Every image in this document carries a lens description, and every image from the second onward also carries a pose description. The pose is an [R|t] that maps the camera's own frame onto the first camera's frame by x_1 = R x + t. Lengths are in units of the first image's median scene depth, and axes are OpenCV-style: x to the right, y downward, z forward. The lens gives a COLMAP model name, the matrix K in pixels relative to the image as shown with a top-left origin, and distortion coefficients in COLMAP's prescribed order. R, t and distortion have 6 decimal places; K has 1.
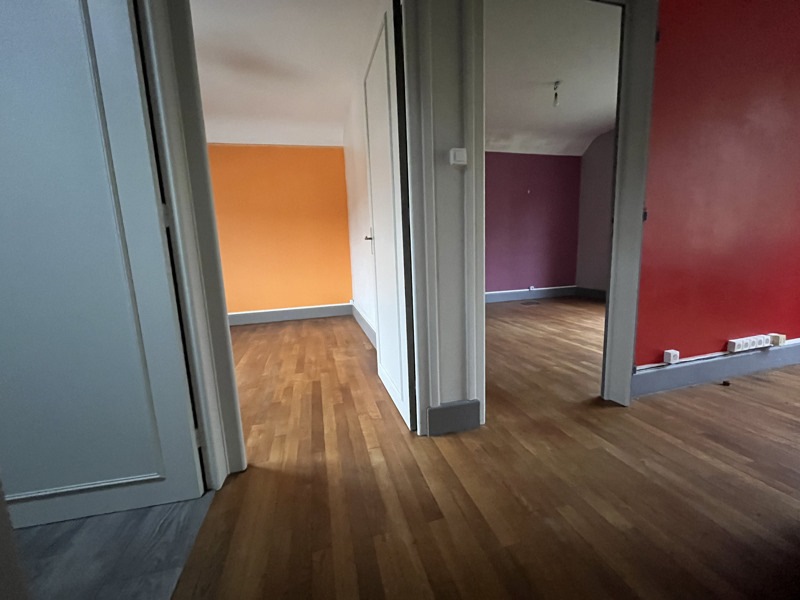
lens RADIAL K [[320.2, 0, 400.0], [0, 320.2, 300.0], [0, 0, 1]] dist [0.000305, -0.000003]
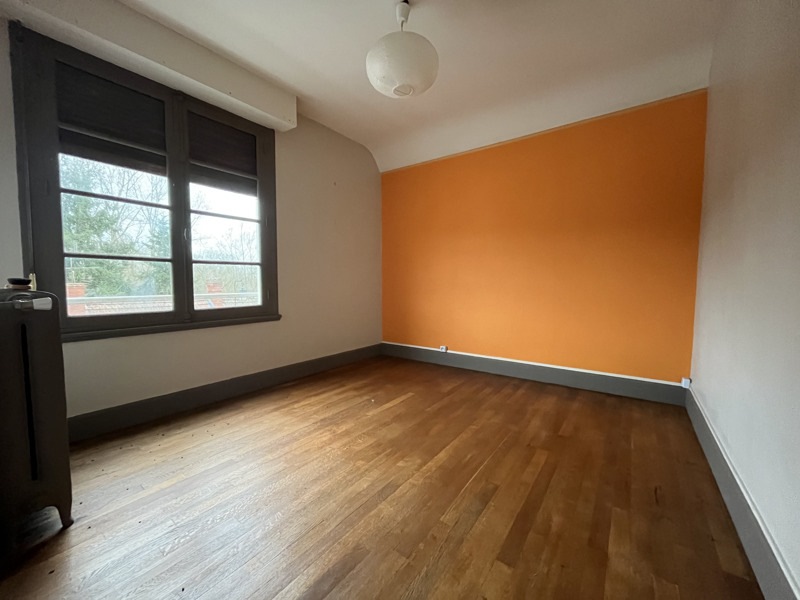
lens RADIAL K [[320.2, 0, 400.0], [0, 320.2, 300.0], [0, 0, 1]] dist [0.000305, -0.000003]
pose [[0.623241, 0.088930, -0.776957, -0.076332], [-0.145291, 0.989383, -0.003302, -0.087230], [0.768415, 0.114943, 0.629545, 0.465121]]
